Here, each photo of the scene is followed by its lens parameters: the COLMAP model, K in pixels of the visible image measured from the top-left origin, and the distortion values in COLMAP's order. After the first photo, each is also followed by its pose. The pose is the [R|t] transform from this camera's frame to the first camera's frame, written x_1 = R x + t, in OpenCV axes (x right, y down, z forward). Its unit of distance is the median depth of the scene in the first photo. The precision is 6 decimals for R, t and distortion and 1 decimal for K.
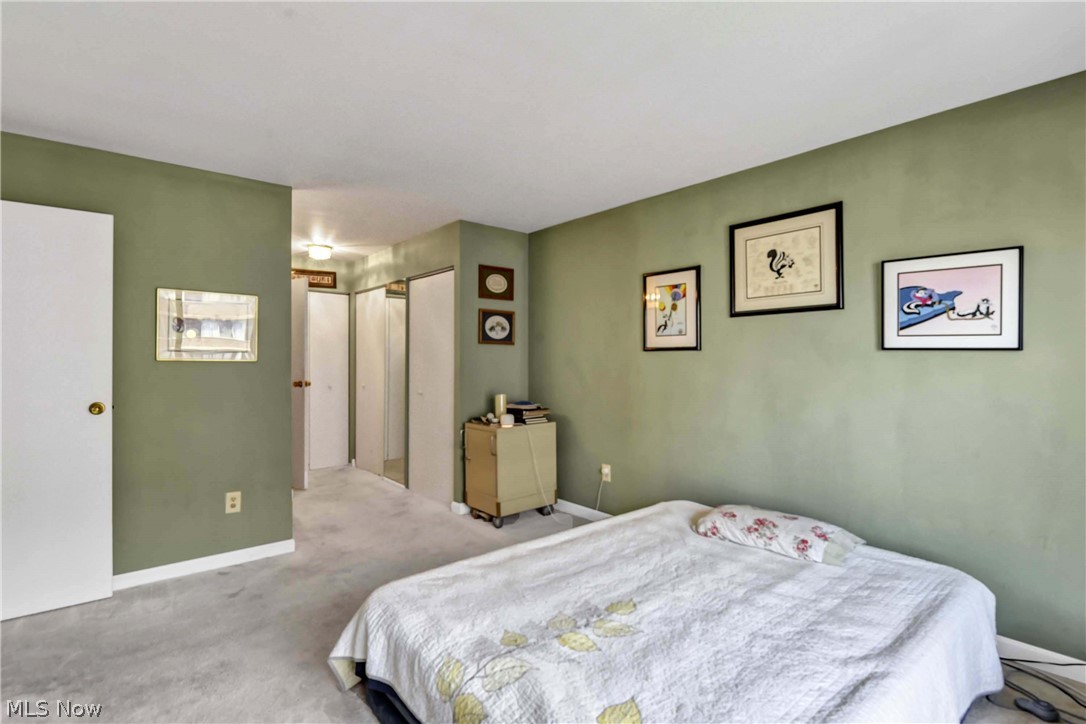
lens RADIAL K [[534.7, 0, 544.3], [0, 534.7, 358.8], [0, 0, 1]] dist [0.025073, 0.000161]
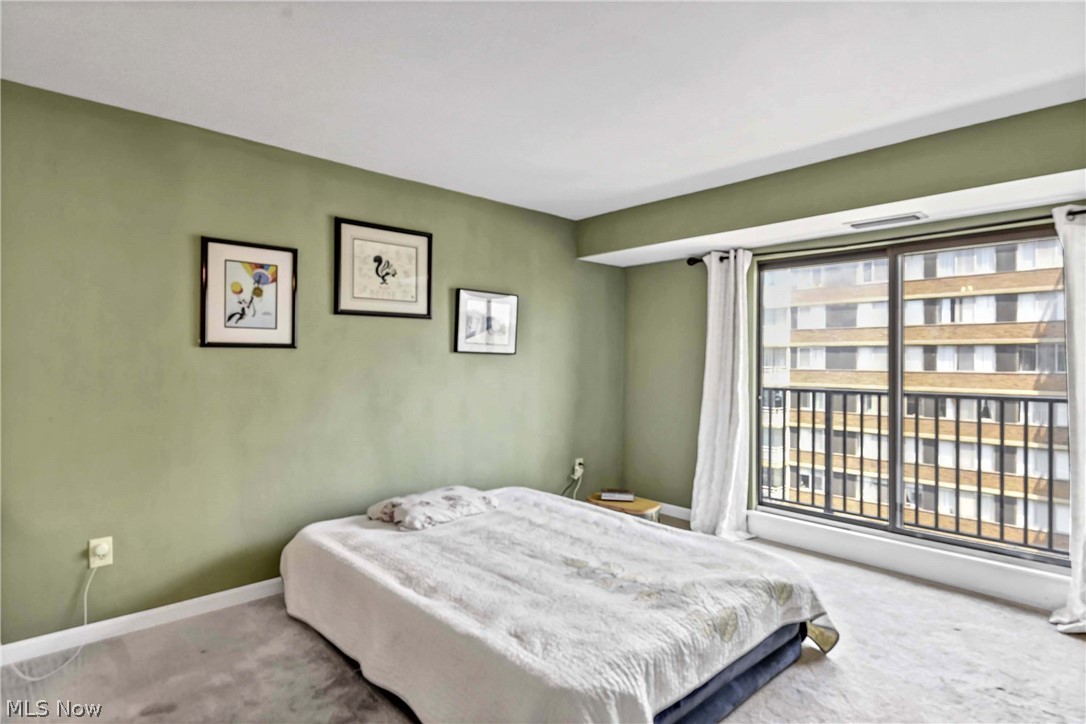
lens RADIAL K [[589.6, 0, 545.9], [0, 589.6, 360.7], [0, 0, 1]] dist [-0.025568, -0.000222]
pose [[-0.081280, 0.006196, 0.996672, -0.753358], [0.003489, 0.999976, -0.005932, 0.011936], [-0.996685, 0.002995, -0.081299, 0.762988]]
